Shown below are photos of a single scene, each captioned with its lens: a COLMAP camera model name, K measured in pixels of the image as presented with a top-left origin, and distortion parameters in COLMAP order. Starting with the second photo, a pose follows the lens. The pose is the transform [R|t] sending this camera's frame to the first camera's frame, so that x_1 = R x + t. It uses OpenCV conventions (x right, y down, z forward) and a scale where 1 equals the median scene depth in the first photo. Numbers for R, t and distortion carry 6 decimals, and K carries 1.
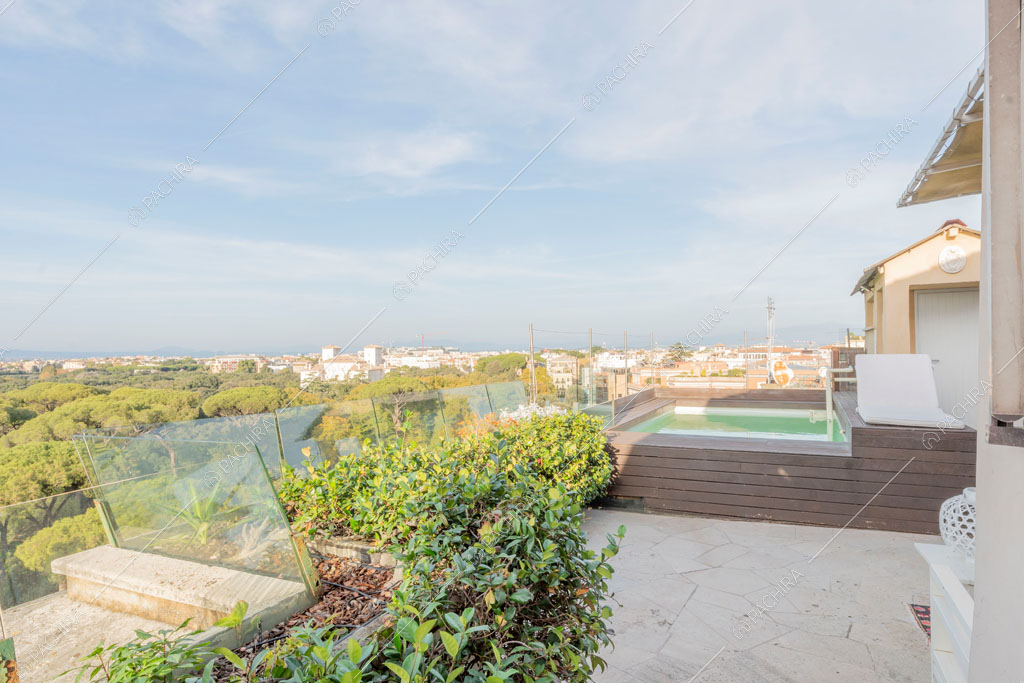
lens RADIAL K [[618.4, 0, 512.2], [0, 618.4, 346.1], [0, 0, 1]] dist [0.014046, -0.005110]
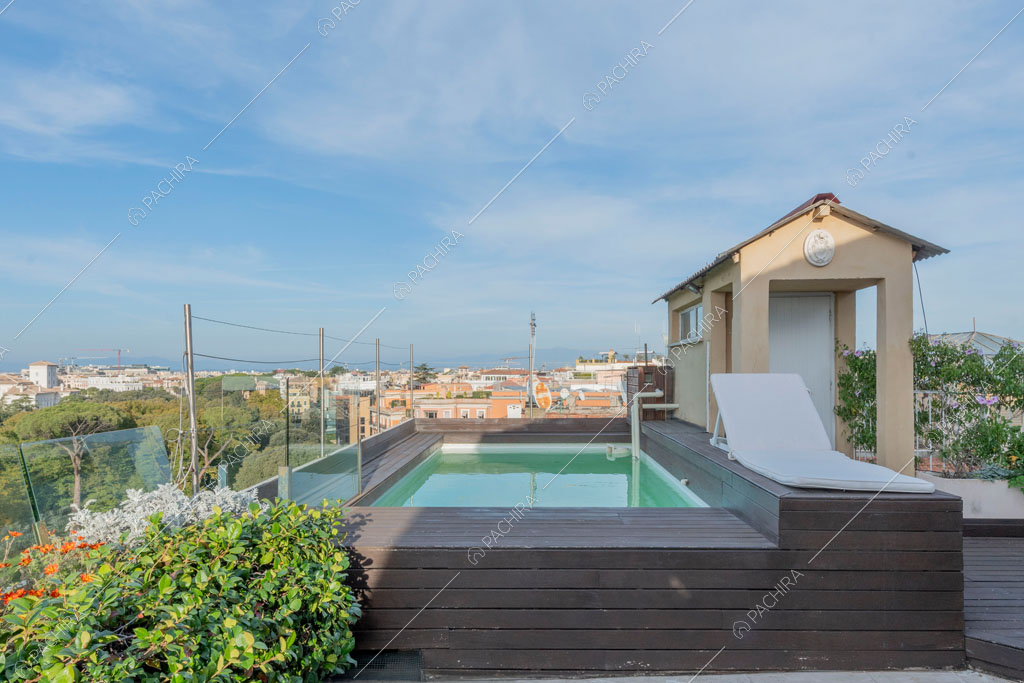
lens RADIAL K [[618.4, 0, 514.0], [0, 618.4, 369.1], [0, 0, 1]] dist [0.014046, -0.005110]
pose [[0.916103, 0.009943, 0.400820, 0.026941], [-0.010883, 0.999941, 0.000069, 0.004136], [-0.400795, -0.004426, 0.916157, 0.176662]]
